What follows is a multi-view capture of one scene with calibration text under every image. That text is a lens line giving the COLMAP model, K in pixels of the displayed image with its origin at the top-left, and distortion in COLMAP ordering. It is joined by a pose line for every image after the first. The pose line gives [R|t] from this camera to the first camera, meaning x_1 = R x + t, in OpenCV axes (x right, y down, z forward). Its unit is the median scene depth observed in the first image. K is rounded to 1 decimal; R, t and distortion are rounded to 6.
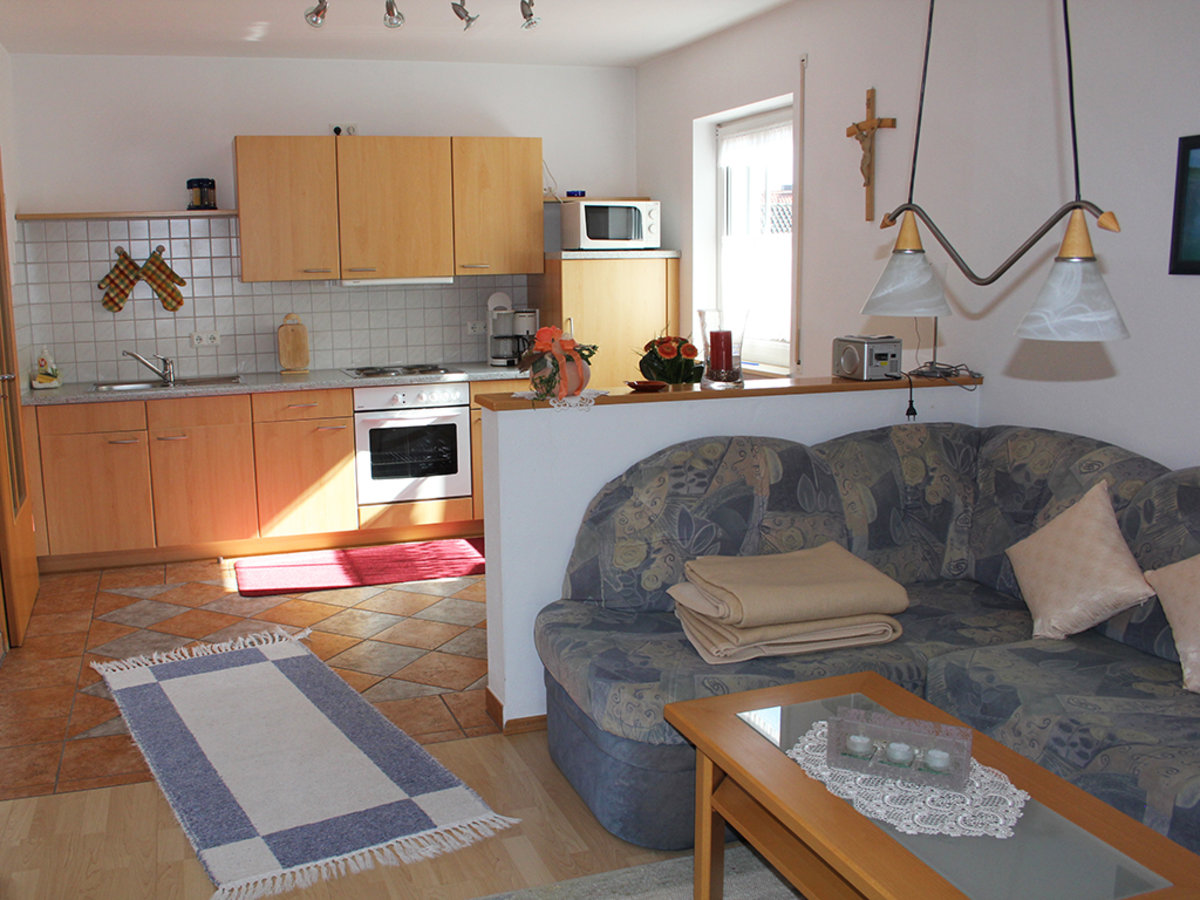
lens RADIAL K [[1121.1, 0, 527.2], [0, 1121.1, 448.1], [0, 0, 1]] dist [-0.157556, 0.115045]
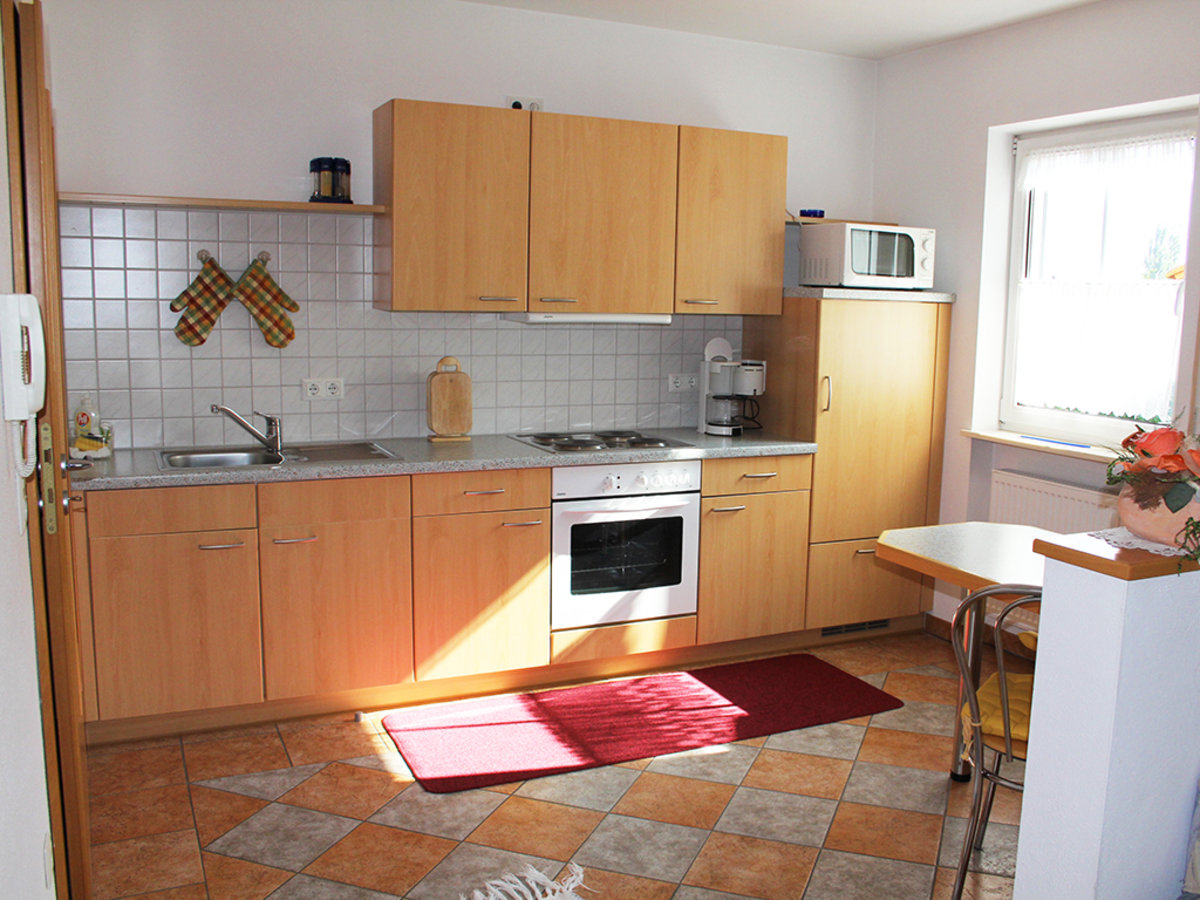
lens RADIAL K [[1117.4, 0, 675.3], [0, 1117.4, 452.0], [0, 0, 1]] dist [-0.153646, 0.115041]
pose [[0.984658, 0.018931, 0.173466, -0.198433], [-0.014495, 0.999536, -0.026802, -0.044861], [-0.173892, 0.023876, 0.984475, 0.287356]]
